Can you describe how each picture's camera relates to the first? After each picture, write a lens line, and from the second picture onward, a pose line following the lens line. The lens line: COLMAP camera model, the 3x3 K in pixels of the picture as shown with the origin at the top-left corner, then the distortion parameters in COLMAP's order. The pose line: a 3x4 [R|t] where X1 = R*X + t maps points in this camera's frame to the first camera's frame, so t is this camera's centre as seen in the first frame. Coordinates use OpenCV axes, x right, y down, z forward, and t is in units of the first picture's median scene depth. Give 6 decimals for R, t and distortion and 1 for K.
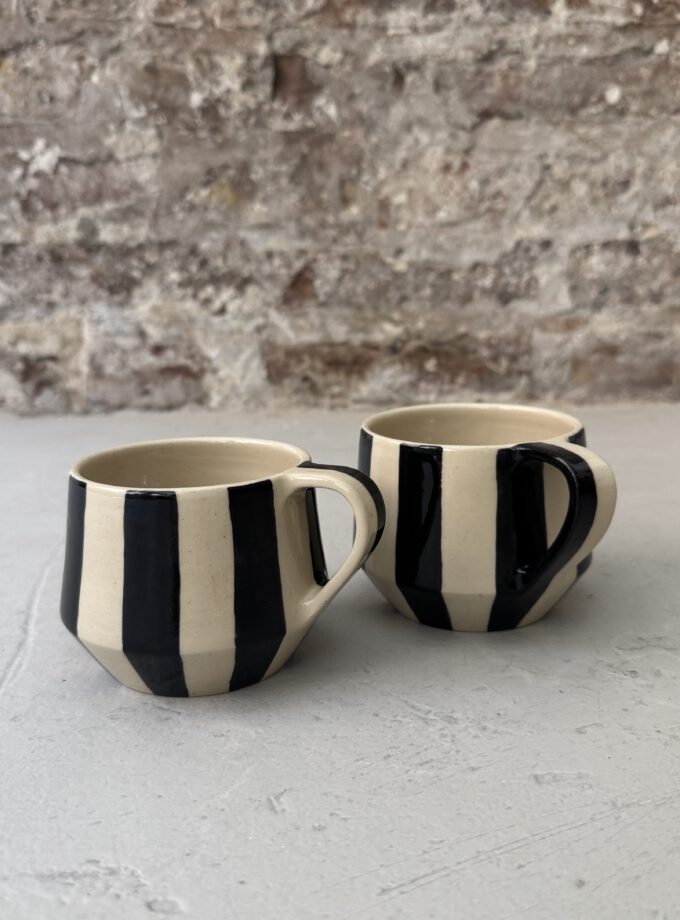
lens RADIAL K [[879.9, 0, 342.7], [0, 879.9, 461.3], [0, 0, 1]] dist [0.172653, -0.485586]
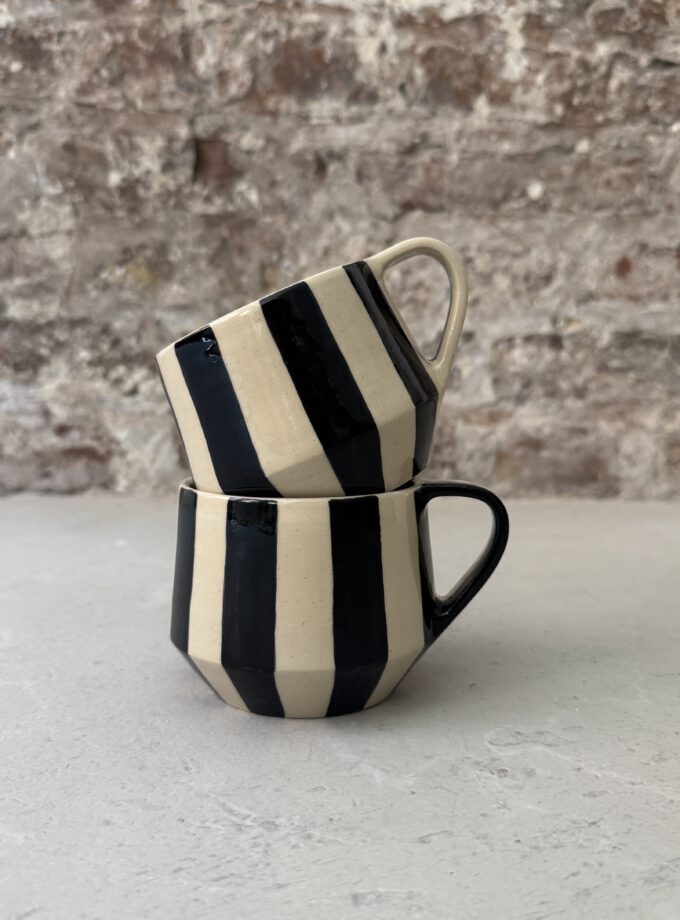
lens RADIAL K [[879.9, 0, 342.7], [0, 879.9, 461.3], [0, 0, 1]] dist [0.172653, -0.485586]
pose [[0.998802, 0.025854, 0.041548, 0.051942], [-0.020378, 0.991665, -0.127218, 0.022127], [-0.044490, 0.126219, 0.991004, 0.051699]]
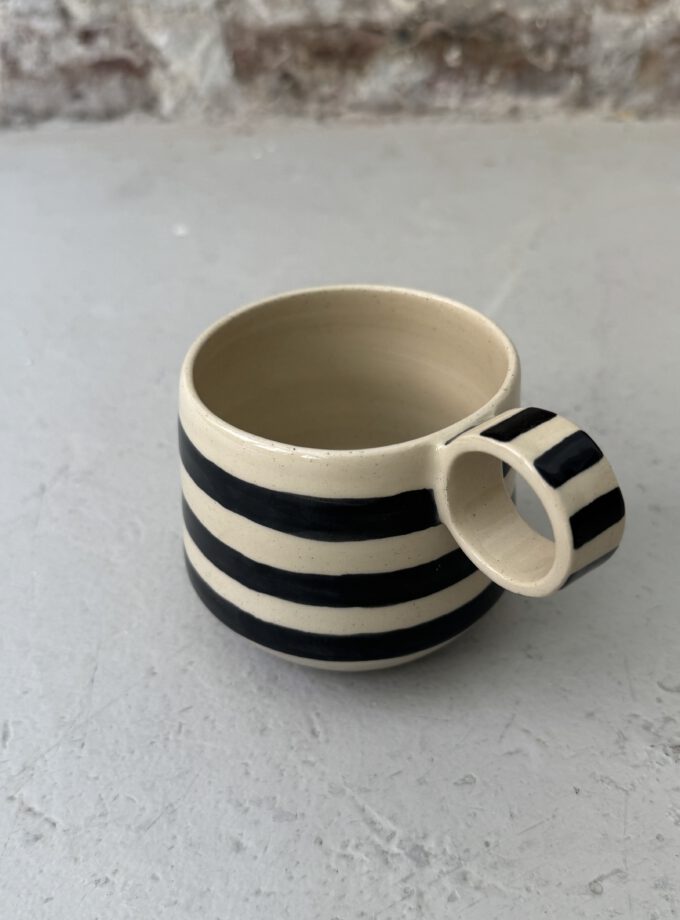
lens RADIAL K [[910.7, 0, 342.4], [0, 910.7, 458.0], [0, 0, 1]] dist [0.125270, -0.423317]
pose [[0.999798, 0.011609, -0.016424, 0.023843], [-0.004069, 0.916465, 0.400095, -0.110578], [0.019697, -0.399947, 0.916327, 0.159208]]
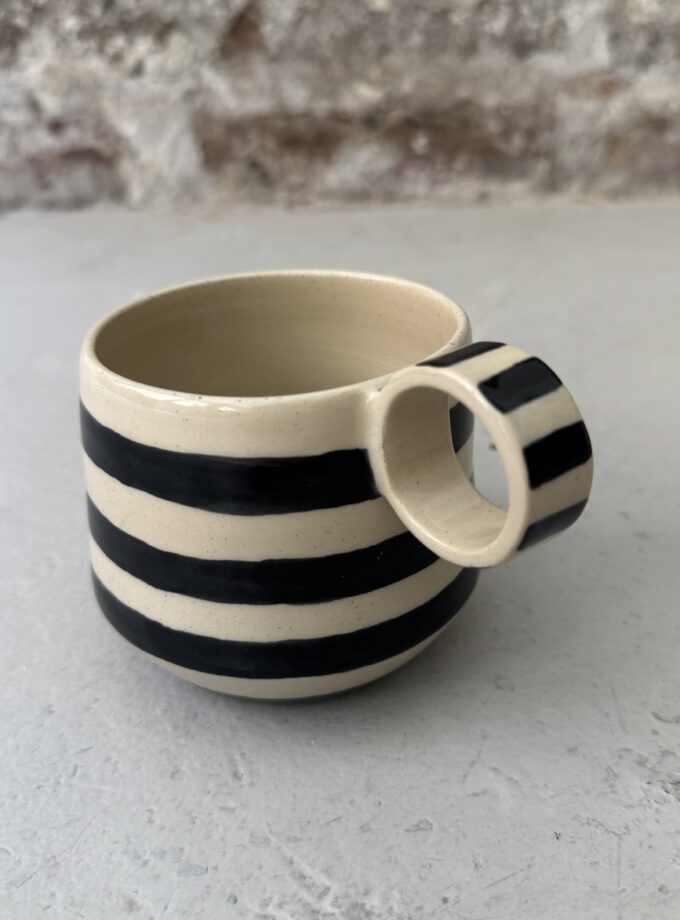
lens RADIAL K [[920.8, 0, 336.0], [0, 920.8, 457.7], [0, 0, 1]] dist [0.025569, -0.178642]
pose [[0.999871, -0.001055, -0.016030, 0.041610], [0.005109, 0.966913, 0.255053, -0.052252], [0.015230, -0.255102, 0.966794, 0.181960]]
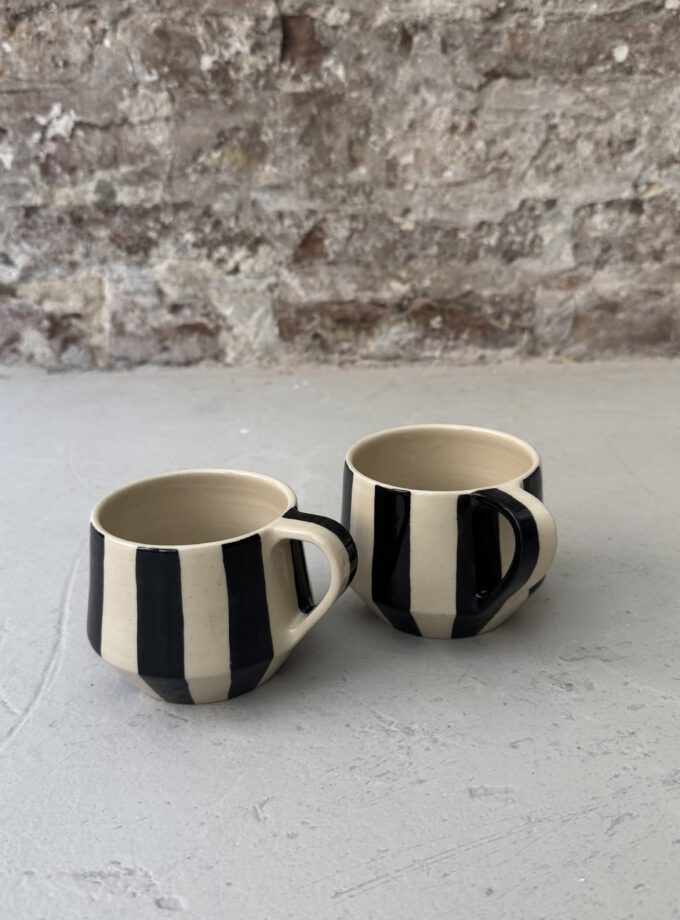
lens RADIAL K [[878.8, 0, 341.2], [0, 878.8, 458.9], [0, 0, 1]] dist [0.150018, -0.393194]
pose [[0.999407, 0.004360, -0.034157, 0.024849], [0.000000, 0.991953, 0.126610, -0.082886], [0.034434, -0.126535, 0.991364, -0.055115]]
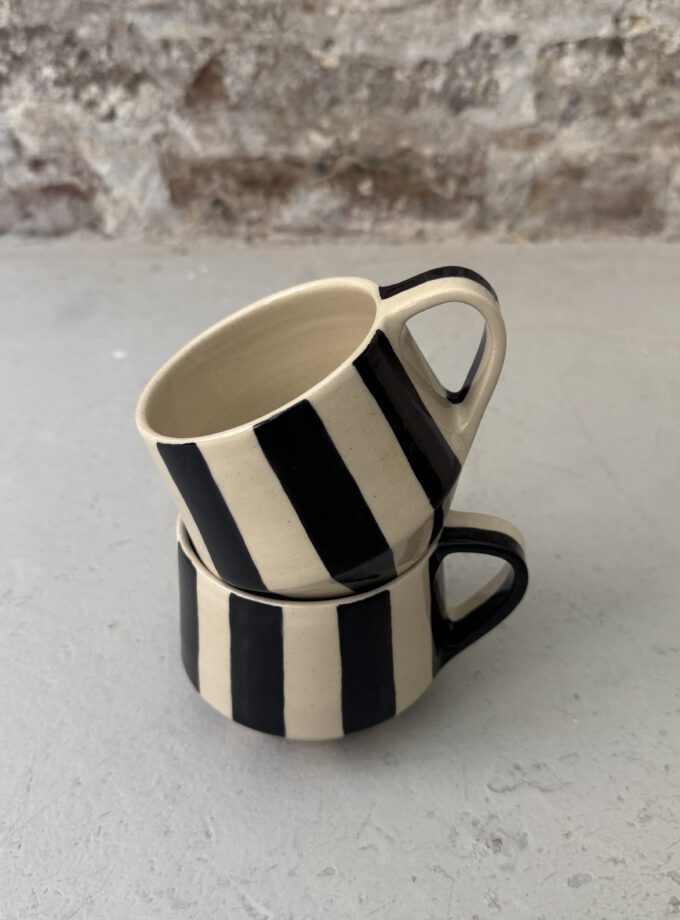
lens RADIAL K [[897.5, 0, 339.2], [0, 897.5, 458.5], [0, 0, 1]] dist [0.012803, -0.101883]
pose [[0.999468, 0.008811, 0.031405, 0.051392], [-0.019676, 0.930778, 0.365054, -0.183831], [-0.026014, -0.365478, 0.930457, 0.114217]]
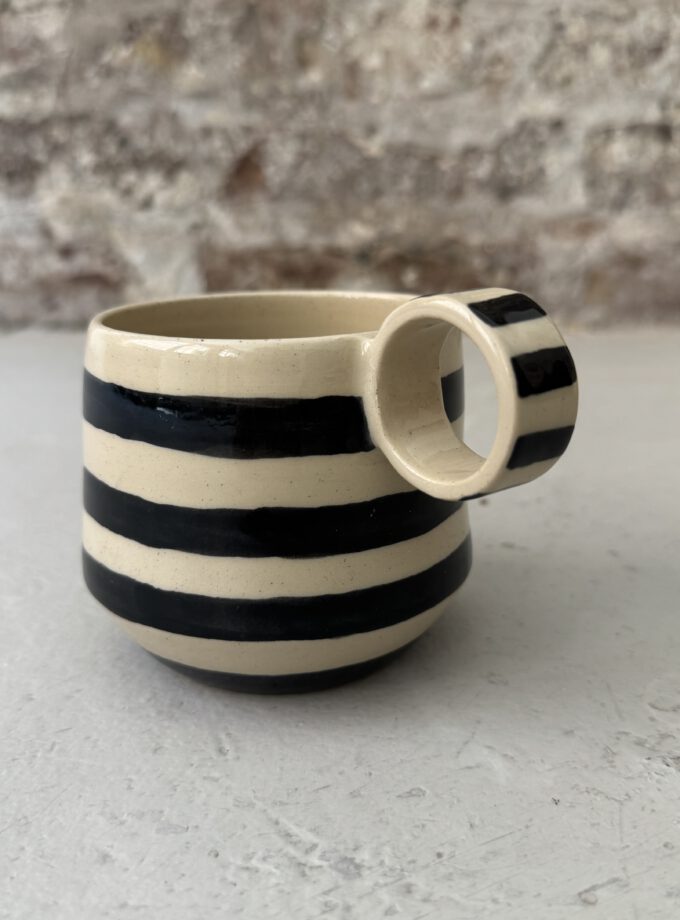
lens RADIAL K [[914.0, 0, 344.4], [0, 914.0, 461.5], [0, 0, 1]] dist [0.100802, -0.363812]
pose [[0.999902, 0.013586, 0.003322, 0.040735], [-0.013777, 0.997688, 0.066549, 0.003003], [-0.002411, -0.066589, 0.997778, 0.166476]]
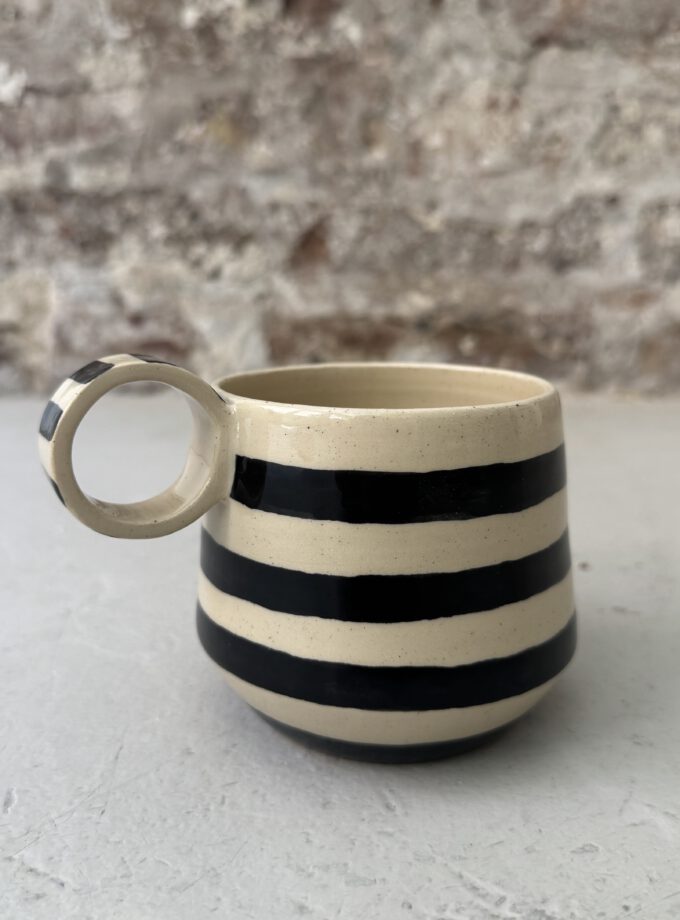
lens RADIAL K [[910.7, 0, 342.4], [0, 910.7, 458.0], [0, 0, 1]] dist [0.125270, -0.423317]
pose [[0.999596, 0.022865, -0.016876, -0.000009], [-0.022968, 0.999719, -0.005914, 0.003274], [0.016737, 0.006299, 0.999840, 0.154389]]
